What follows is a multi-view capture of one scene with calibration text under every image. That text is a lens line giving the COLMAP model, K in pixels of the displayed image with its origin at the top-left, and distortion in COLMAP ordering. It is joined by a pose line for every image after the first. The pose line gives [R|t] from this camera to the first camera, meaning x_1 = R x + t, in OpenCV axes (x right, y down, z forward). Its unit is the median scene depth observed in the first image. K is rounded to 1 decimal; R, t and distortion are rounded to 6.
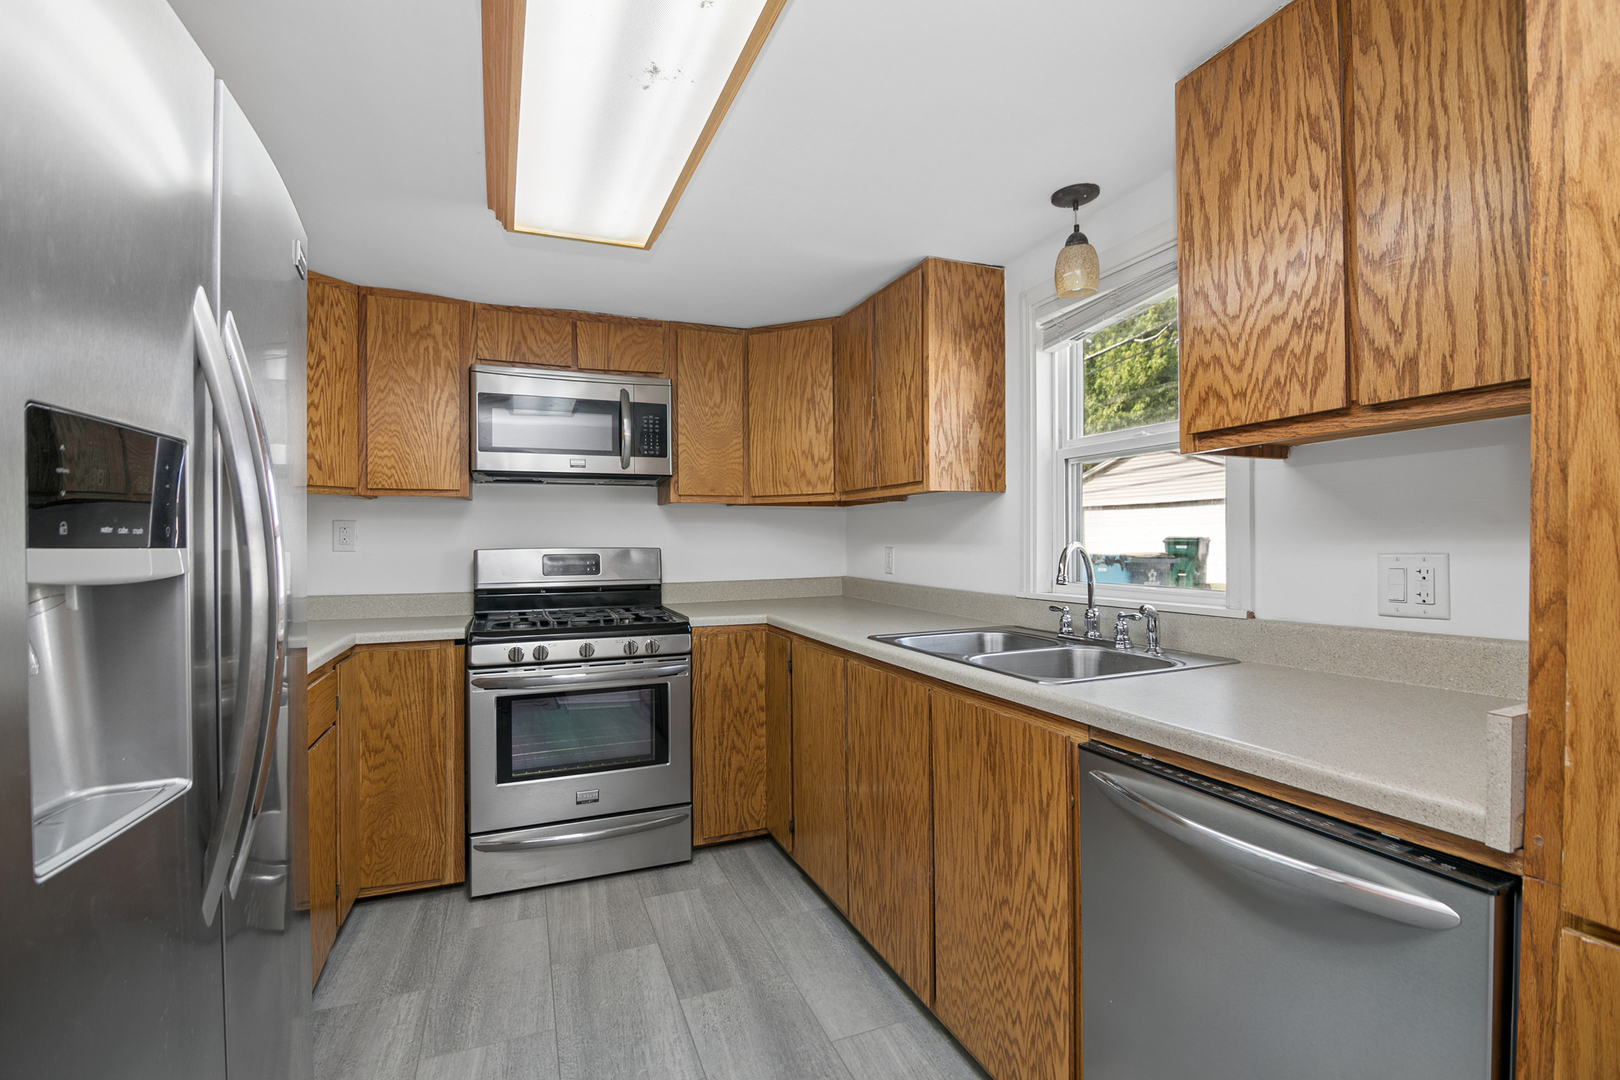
lens RADIAL K [[725.7, 0, 807.5], [0, 725.7, 539.5], [0, 0, 1]] dist [-0.005002, -0.008615]
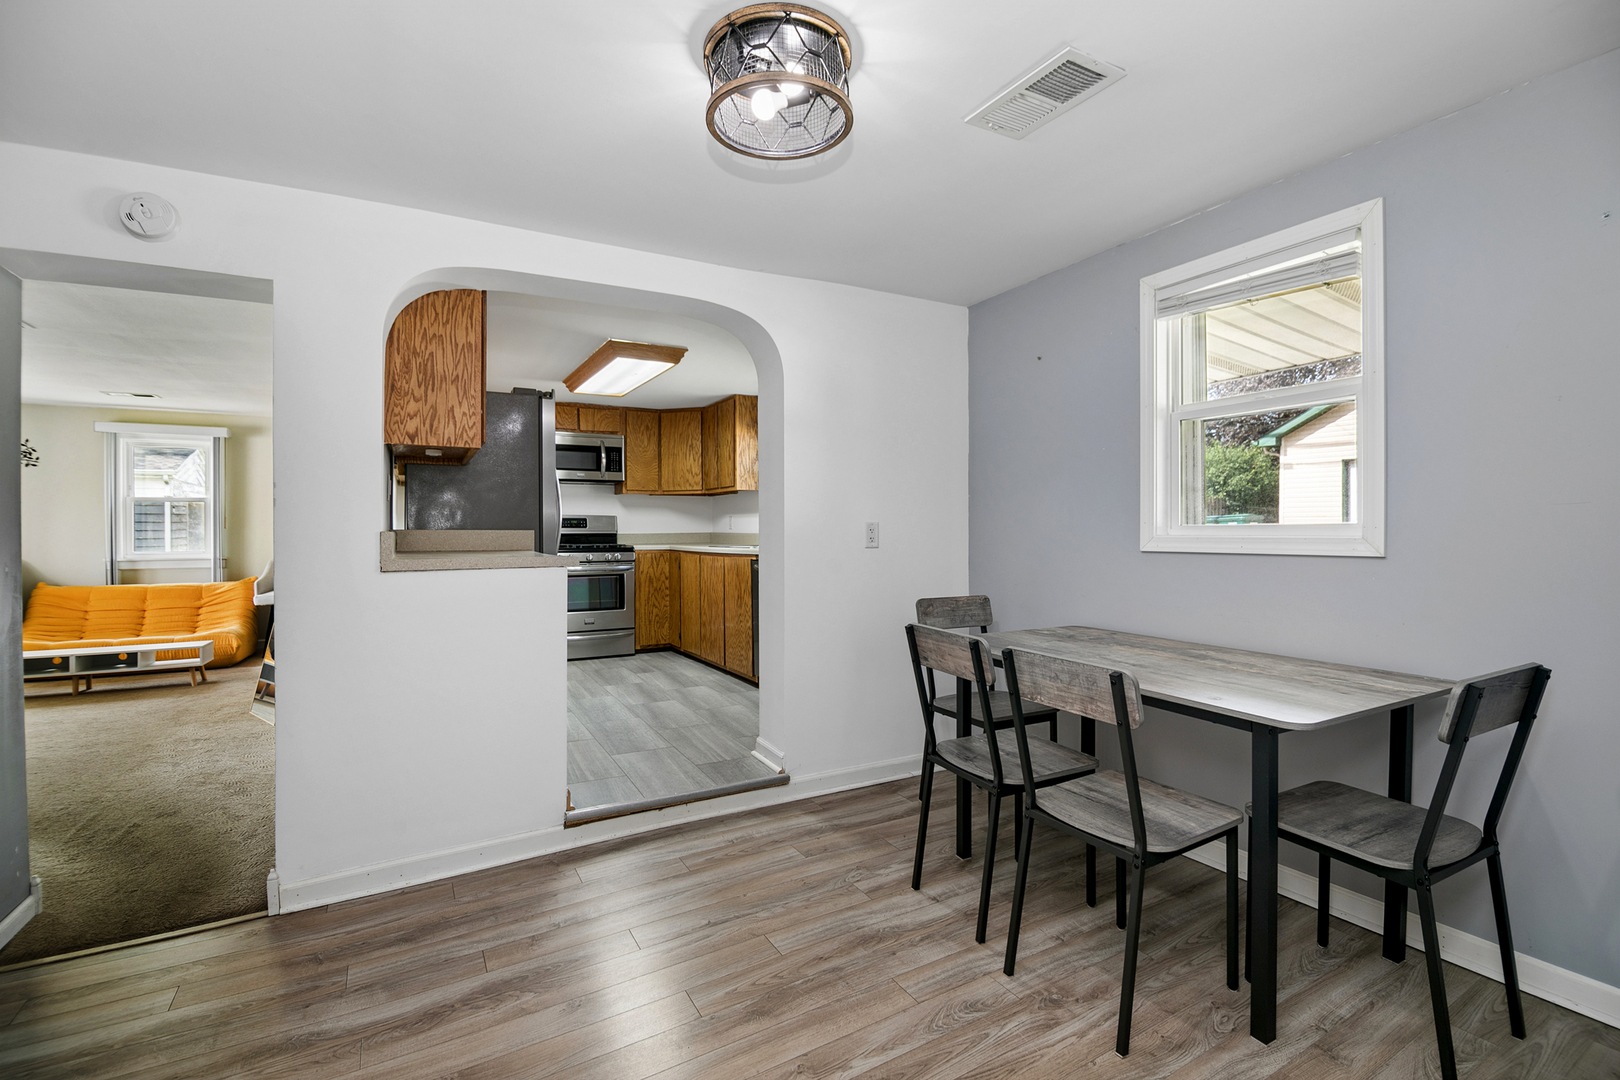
lens RADIAL K [[725.7, 0, 822.9], [0, 725.7, 532.4], [0, 0, 1]] dist [-0.005002, -0.008615]
pose [[0.989932, 0.001774, 0.141532, 0.110653], [-0.001910, 0.999998, 0.000825, 0.074859], [-0.141531, -0.001087, 0.989933, -1.477379]]
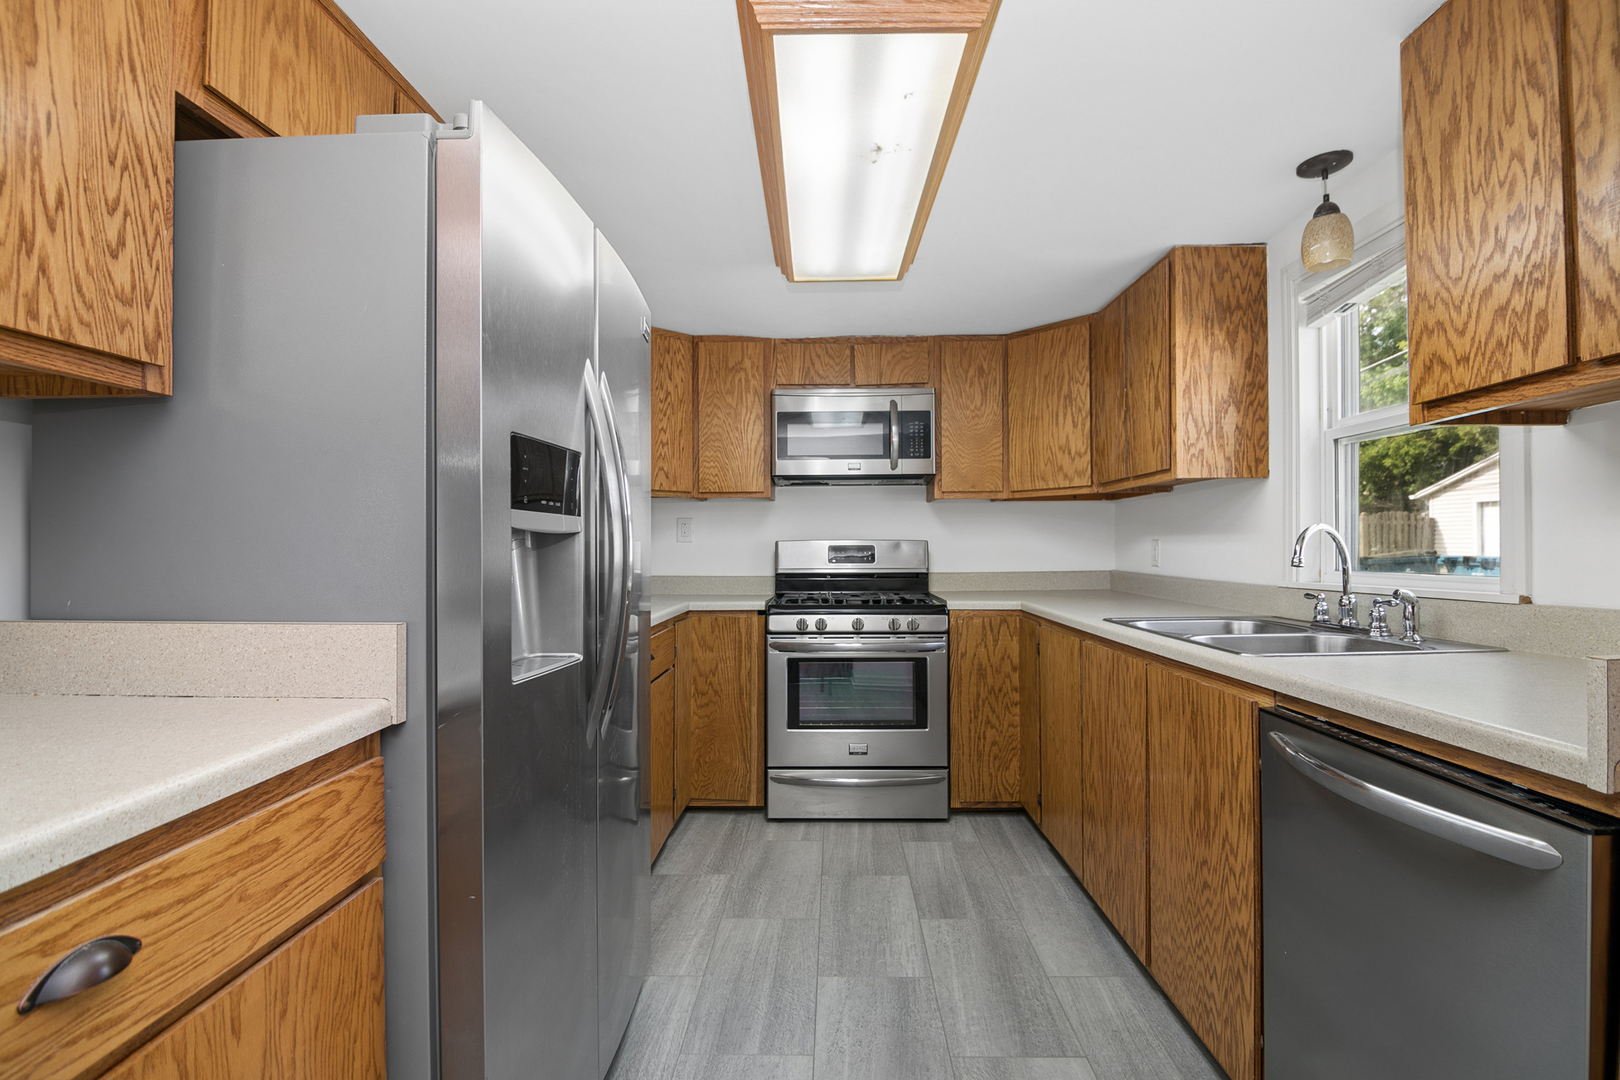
lens RADIAL K [[725.7, 0, 818.3], [0, 725.7, 543.5], [0, 0, 1]] dist [-0.005002, -0.008615]
pose [[0.919475, 0.000911, -0.393147, 0.107066], [-0.002176, 0.999994, -0.002771, 0.026844], [0.393142, 0.003404, 0.919471, -0.116682]]
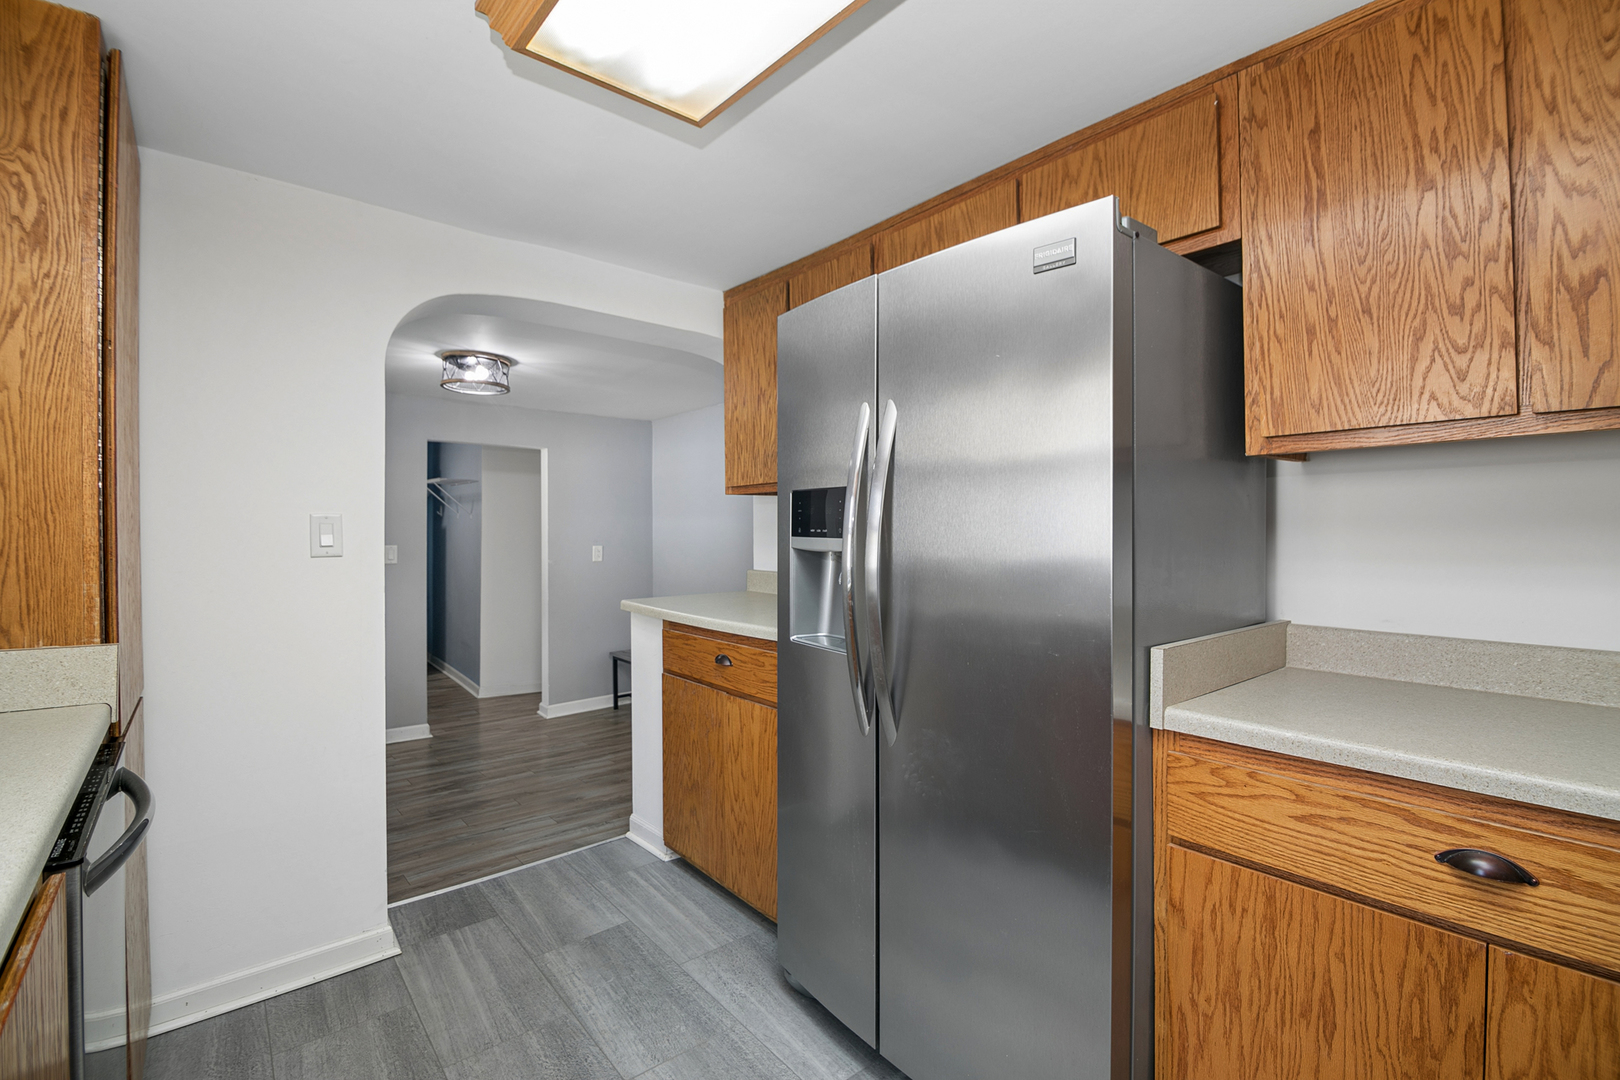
lens RADIAL K [[725.7, 0, 807.8], [0, 725.7, 529.8], [0, 0, 1]] dist [-0.005002, -0.008615]
pose [[-0.950843, 0.005717, -0.309620, -0.032889], [0.003272, 0.999959, 0.008413, -0.010806], [0.309655, 0.006986, -0.950823, 1.003246]]
